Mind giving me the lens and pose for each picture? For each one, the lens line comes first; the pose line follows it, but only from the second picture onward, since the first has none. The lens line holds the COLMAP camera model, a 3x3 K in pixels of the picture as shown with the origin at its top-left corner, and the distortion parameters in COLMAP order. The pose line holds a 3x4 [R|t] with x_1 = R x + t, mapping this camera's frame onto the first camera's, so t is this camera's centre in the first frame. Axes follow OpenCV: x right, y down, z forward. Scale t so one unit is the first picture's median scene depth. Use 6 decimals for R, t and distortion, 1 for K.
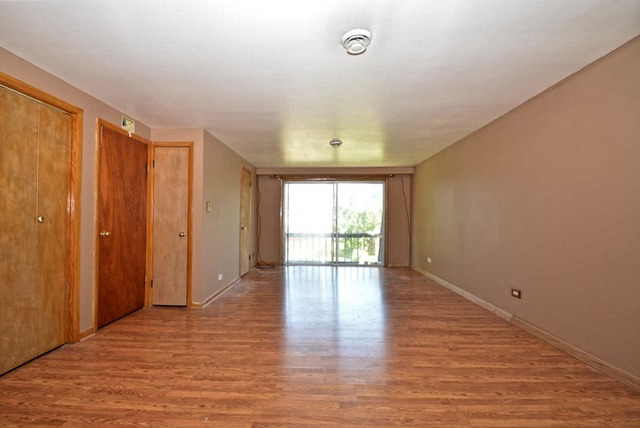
lens RADIAL K [[291.2, 0, 307.8], [0, 291.2, 217.0], [0, 0, 1]] dist [-0.000523, -0.014102]
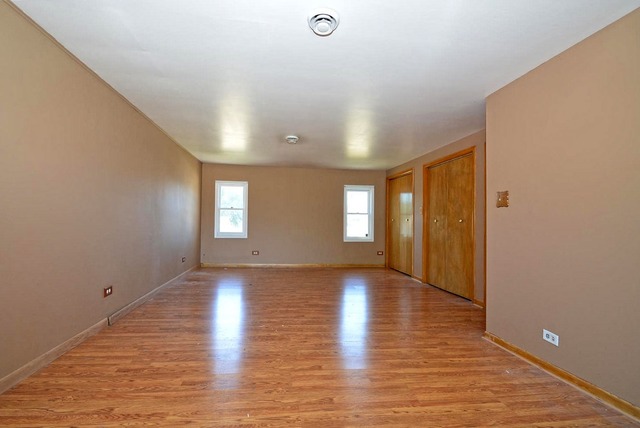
lens RADIAL K [[291.2, 0, 307.8], [0, 291.2, 217.0], [0, 0, 1]] dist [-0.000523, -0.014102]
pose [[-0.985086, -0.024391, -0.170322, 0.323332], [-0.019944, 0.999415, -0.027773, 0.051545], [0.170900, -0.023962, -0.984997, 2.525707]]
